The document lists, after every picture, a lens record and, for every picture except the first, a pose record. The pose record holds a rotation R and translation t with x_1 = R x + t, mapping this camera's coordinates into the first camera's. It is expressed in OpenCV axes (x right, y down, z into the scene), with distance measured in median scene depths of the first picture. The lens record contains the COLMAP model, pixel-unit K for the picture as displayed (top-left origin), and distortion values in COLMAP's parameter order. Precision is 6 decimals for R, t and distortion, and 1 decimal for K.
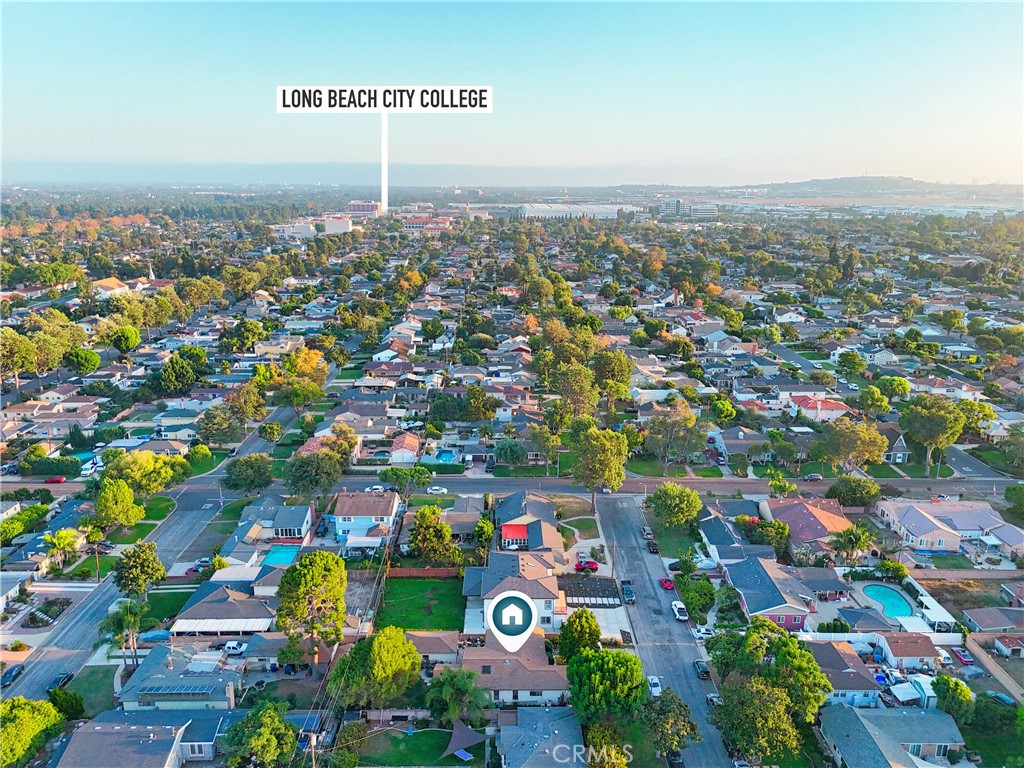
lens RADIAL K [[755.2, 0, 506.6], [0, 755.2, 384.4], [0, 0, 1]] dist [0.048500, -0.003584]
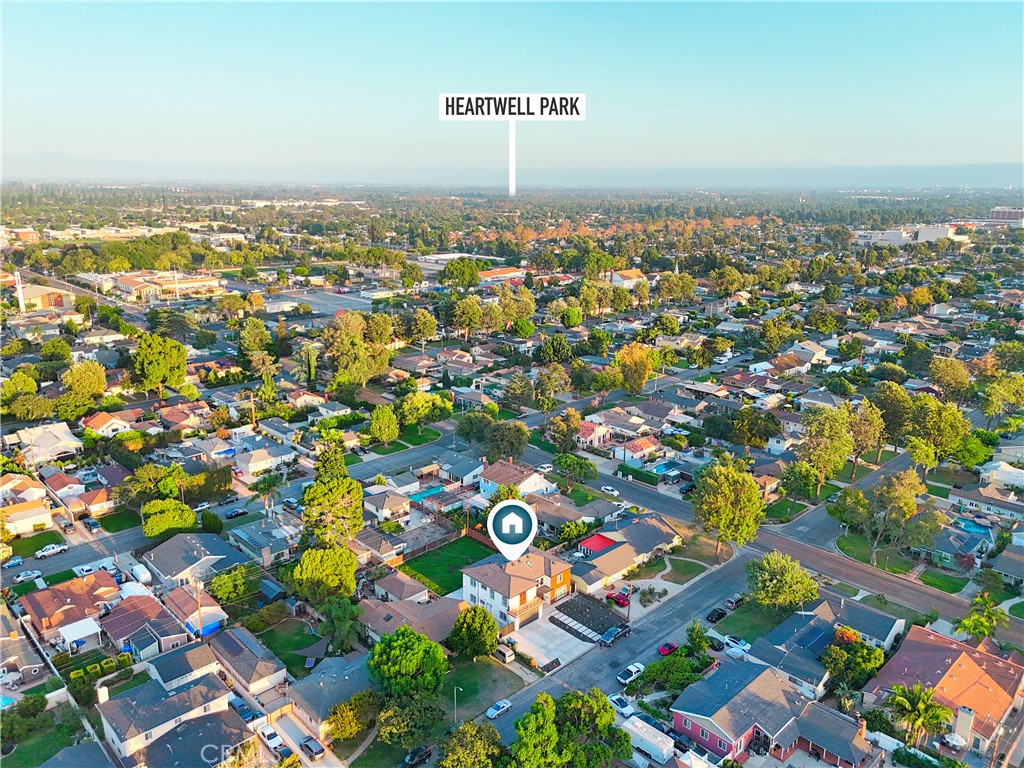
lens RADIAL K [[755.2, 0, 506.6], [0, 755.2, 384.4], [0, 0, 1]] dist [0.048500, -0.003584]
pose [[0.691871, 0.190756, -0.696367, 0.454372], [-0.194827, 0.978016, 0.074340, -0.042110], [0.695239, 0.084237, 0.713826, 0.171311]]
